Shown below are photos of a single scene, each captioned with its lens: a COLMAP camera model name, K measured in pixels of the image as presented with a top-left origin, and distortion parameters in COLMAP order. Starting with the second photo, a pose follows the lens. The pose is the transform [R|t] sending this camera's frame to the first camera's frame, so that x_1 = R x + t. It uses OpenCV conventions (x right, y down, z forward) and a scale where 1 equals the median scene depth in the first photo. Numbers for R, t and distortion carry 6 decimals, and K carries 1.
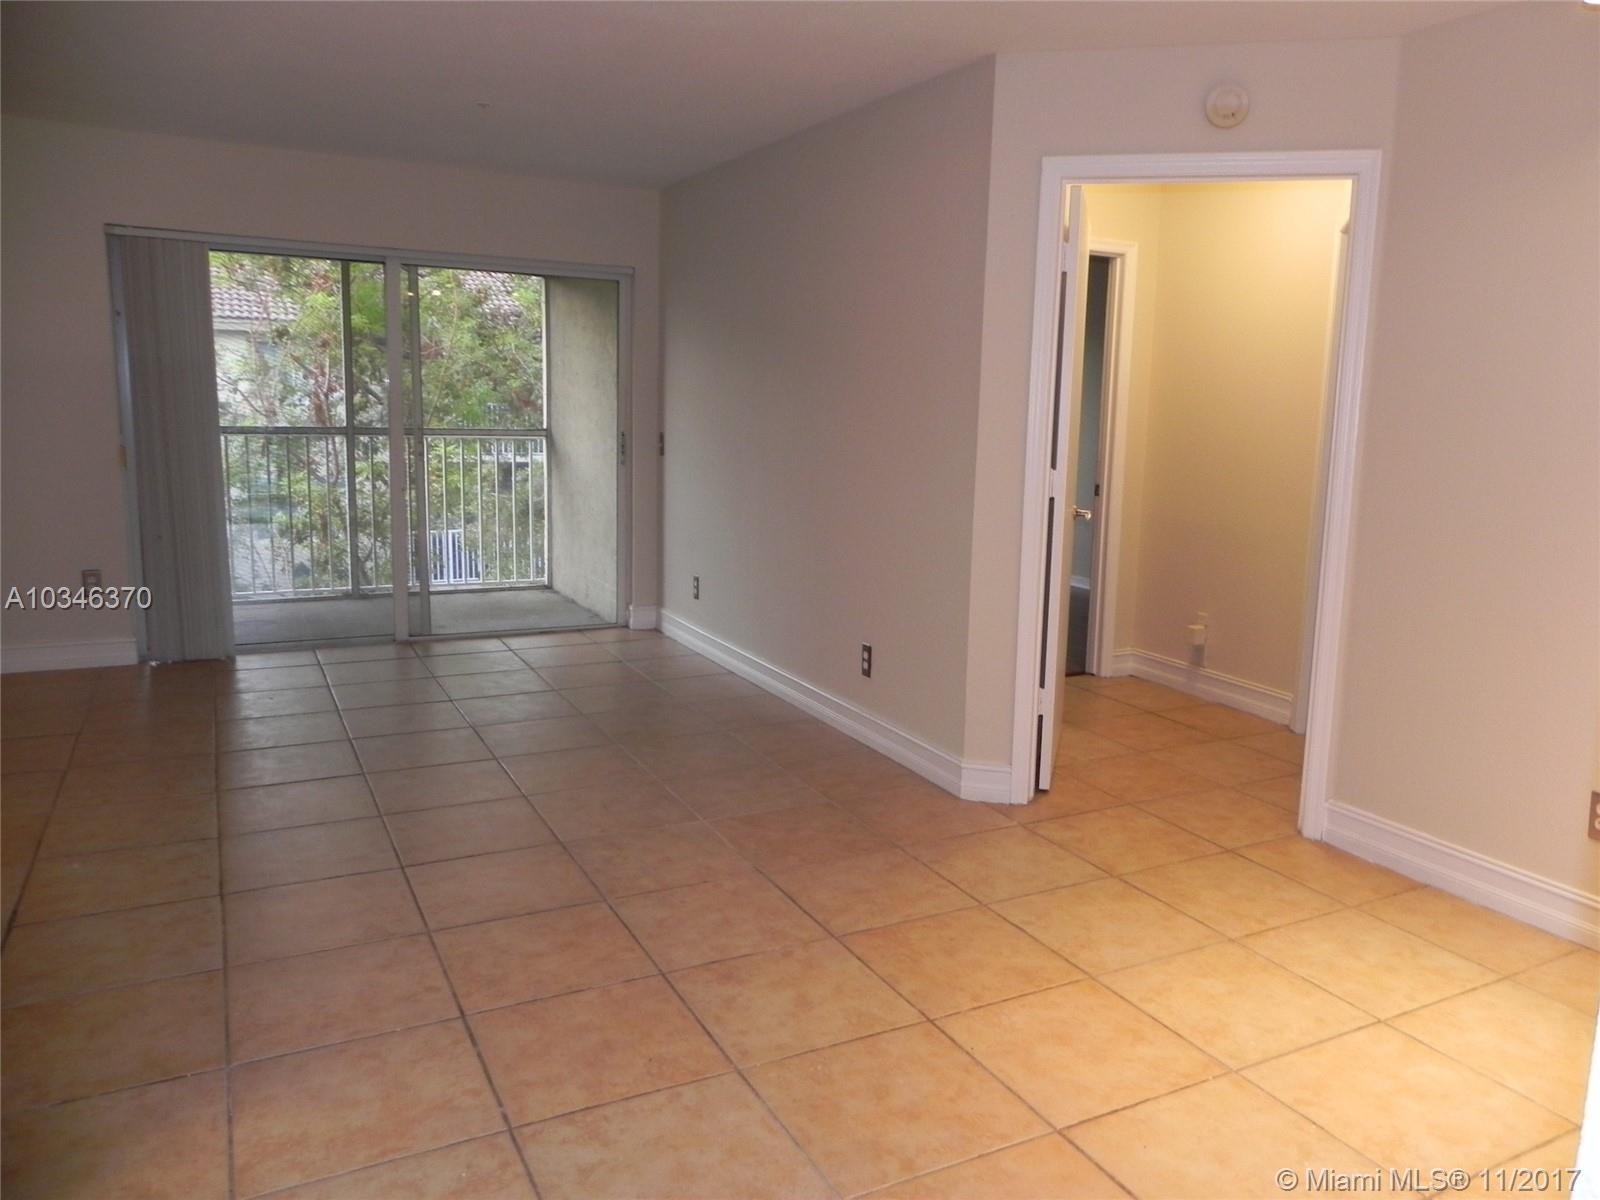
lens RADIAL K [[1193.6, 0, 802.4], [0, 1193.6, 589.3], [0, 0, 1]] dist [-0.012810, -0.005566]
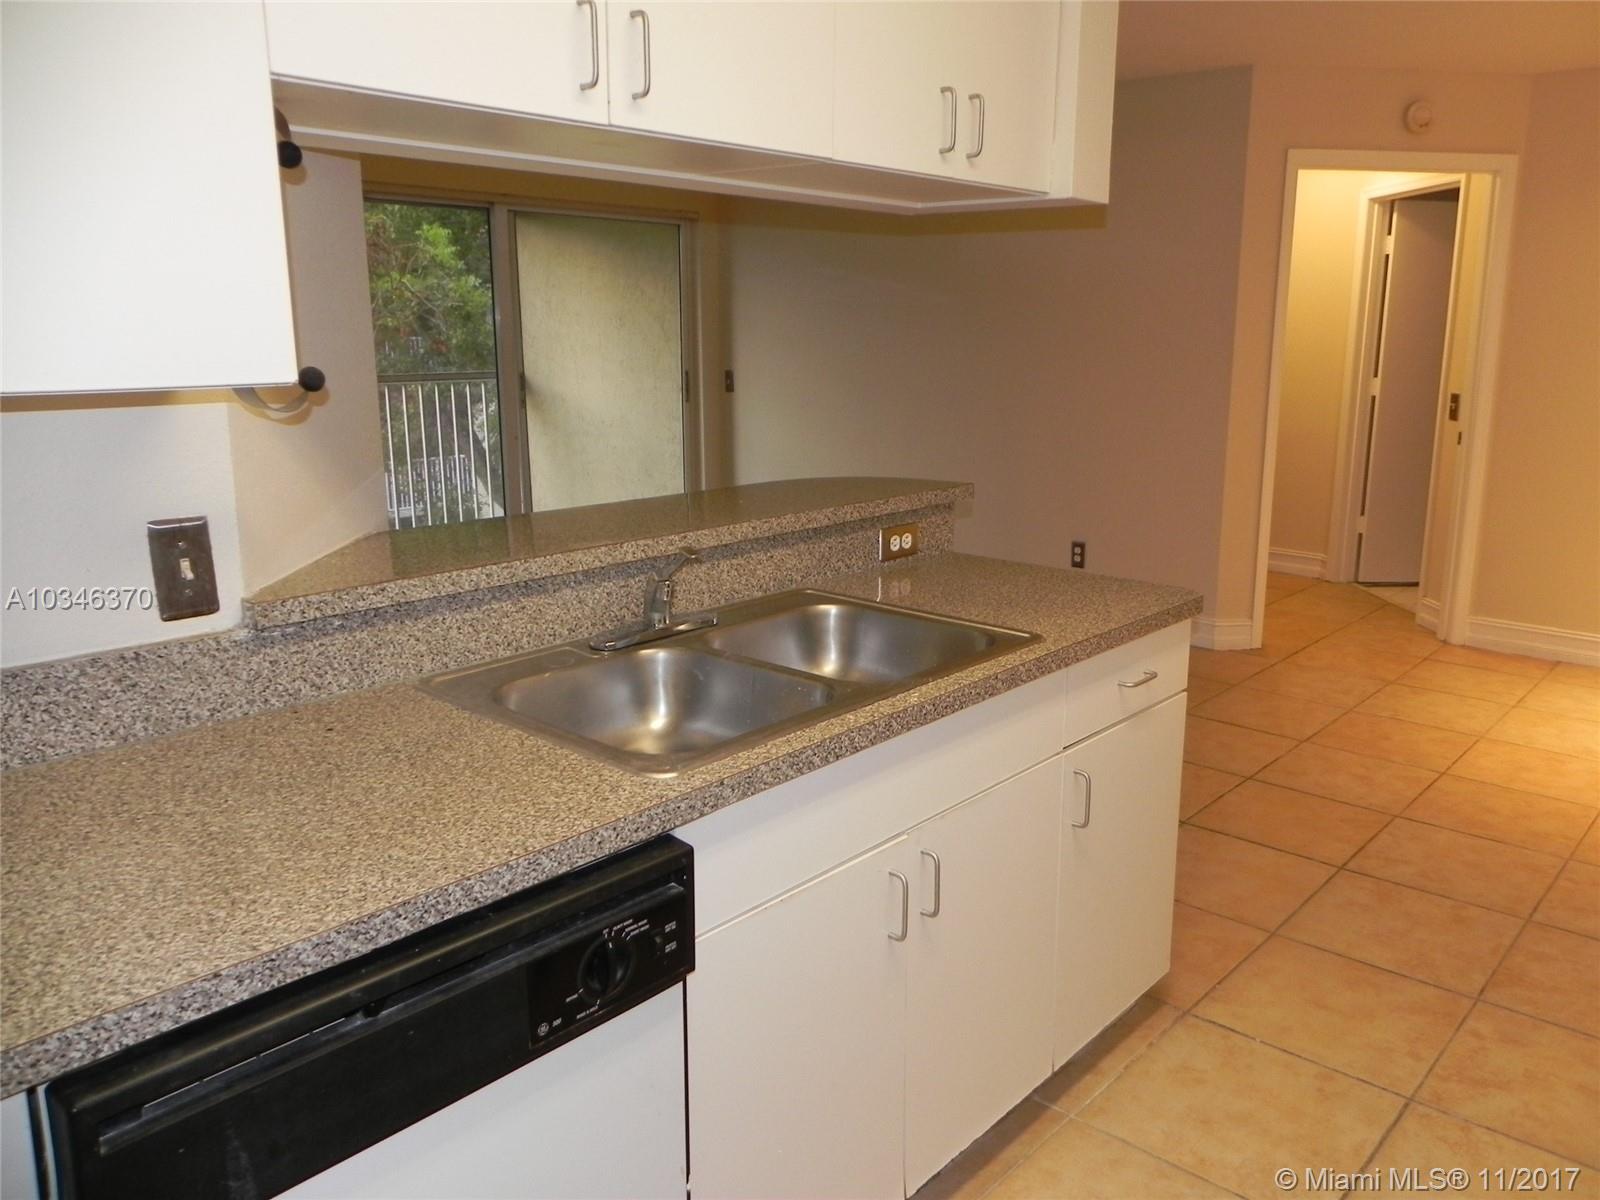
lens RADIAL K [[1193.6, 0, 811.2], [0, 1193.6, 609.6], [0, 0, 1]] dist [-0.012810, -0.005566]
pose [[0.938601, -0.104193, 0.328897, -0.892662], [0.076403, 0.992411, 0.096353, -0.034130], [-0.336440, -0.065308, 0.939438, -0.088690]]
